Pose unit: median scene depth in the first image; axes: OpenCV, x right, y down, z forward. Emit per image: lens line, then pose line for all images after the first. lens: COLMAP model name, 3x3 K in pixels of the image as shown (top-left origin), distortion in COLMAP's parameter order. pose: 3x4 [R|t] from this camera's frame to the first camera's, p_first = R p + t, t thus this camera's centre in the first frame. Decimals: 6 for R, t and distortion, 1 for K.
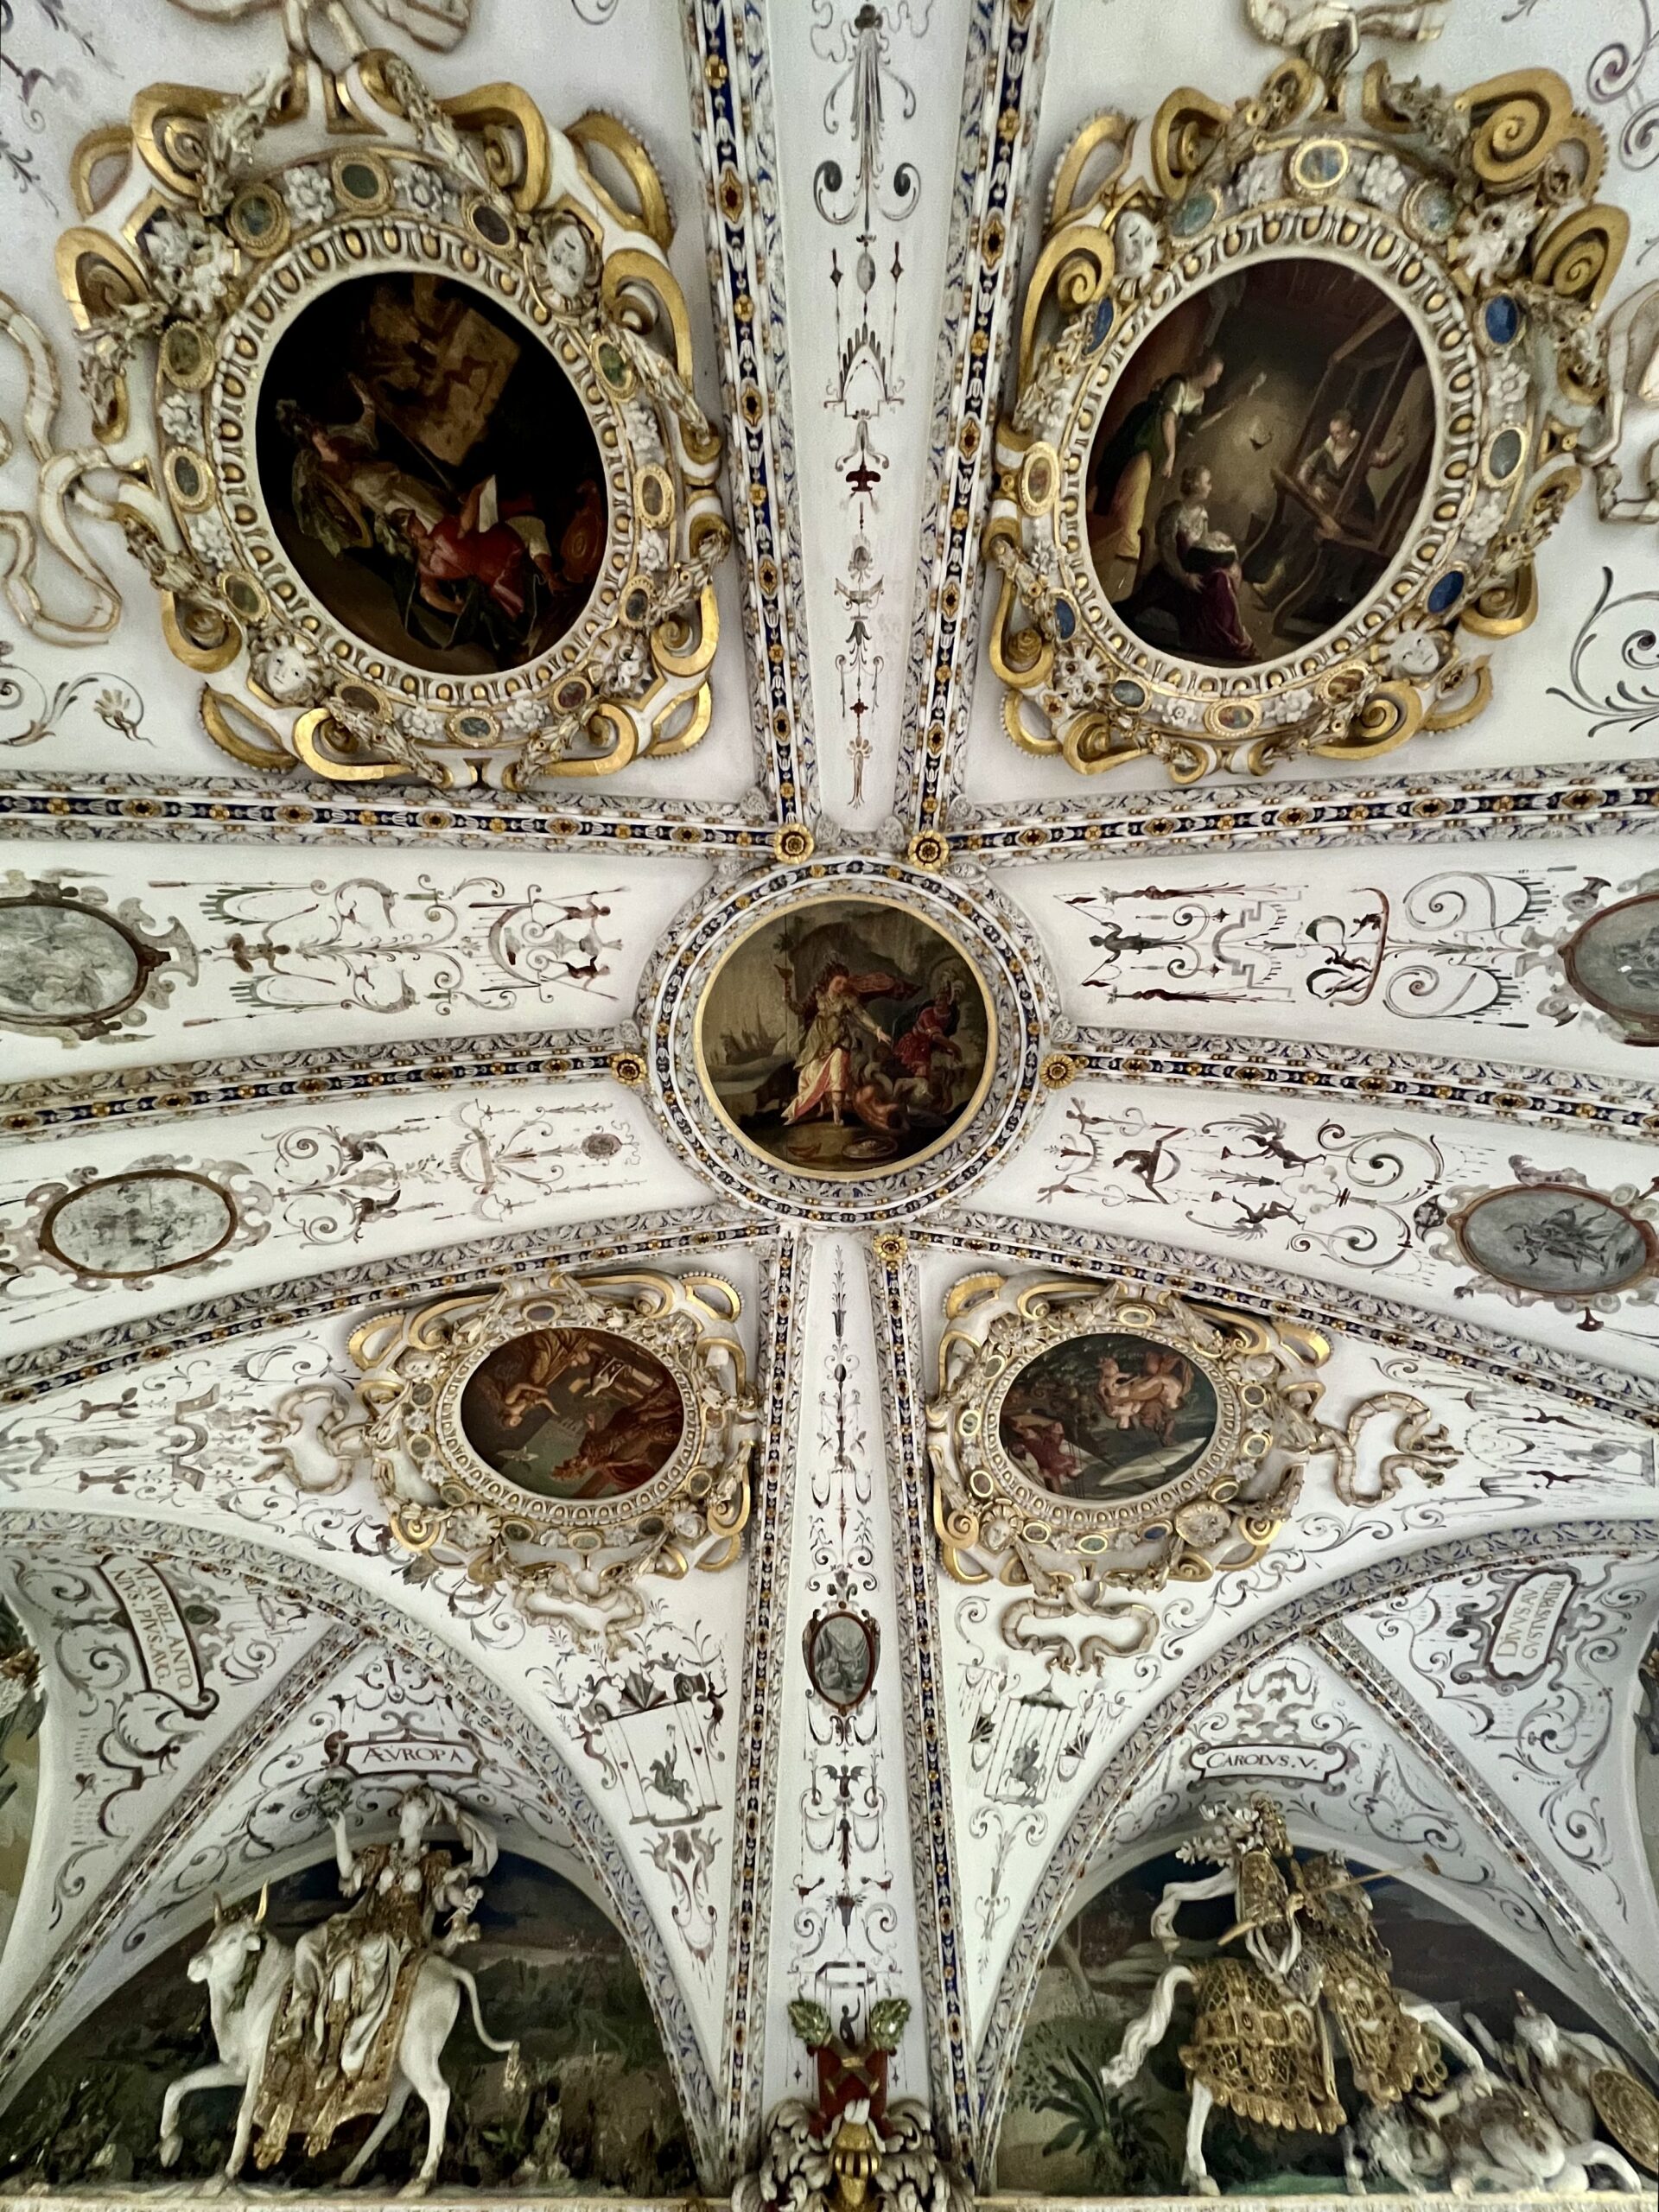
lens RADIAL K [[905.1, 0, 828.7], [0, 905.1, 1097.2], [0, 0, 1]] dist [-0.004076, 0.001066]
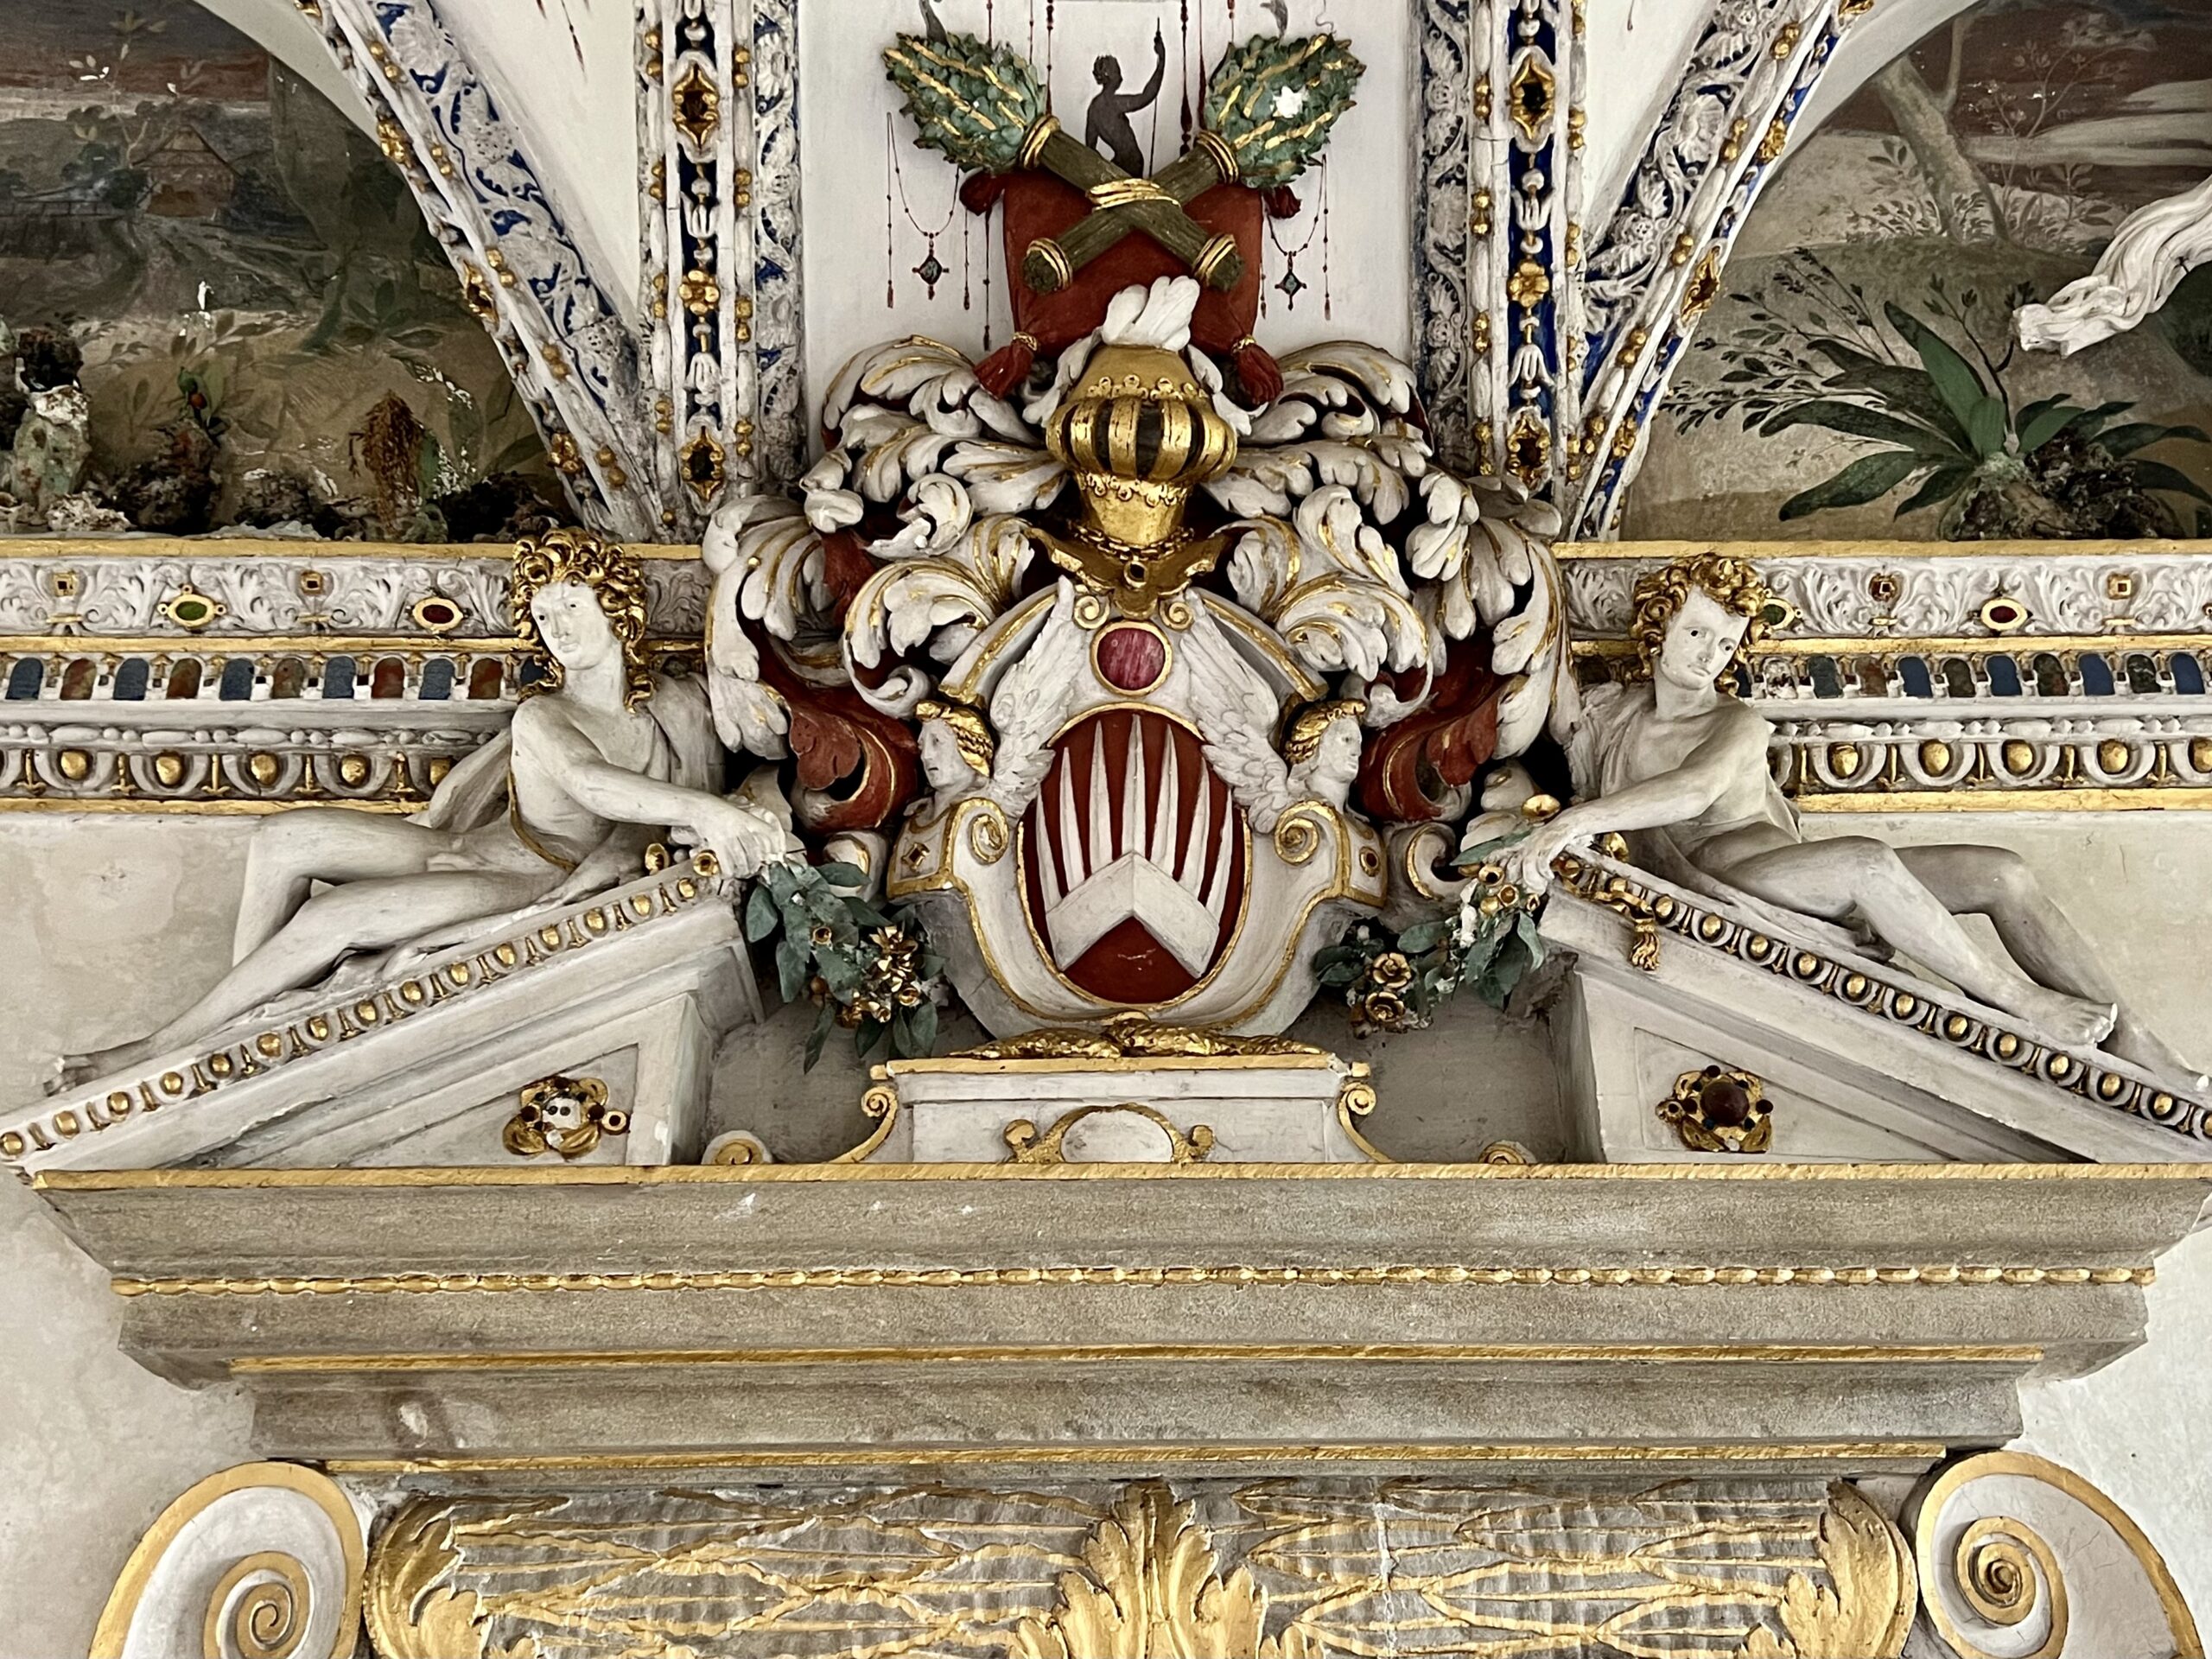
lens RADIAL K [[2377.0, 0, 1127.3], [0, 2377.0, 870.8], [0, 0, 1]] dist [0.066523, 0.000000]
pose [[0.999669, -0.009031, 0.024070, 0.005791], [-0.008559, 0.765940, 0.642855, 0.779006], [-0.024242, -0.642849, 0.765610, 0.341923]]
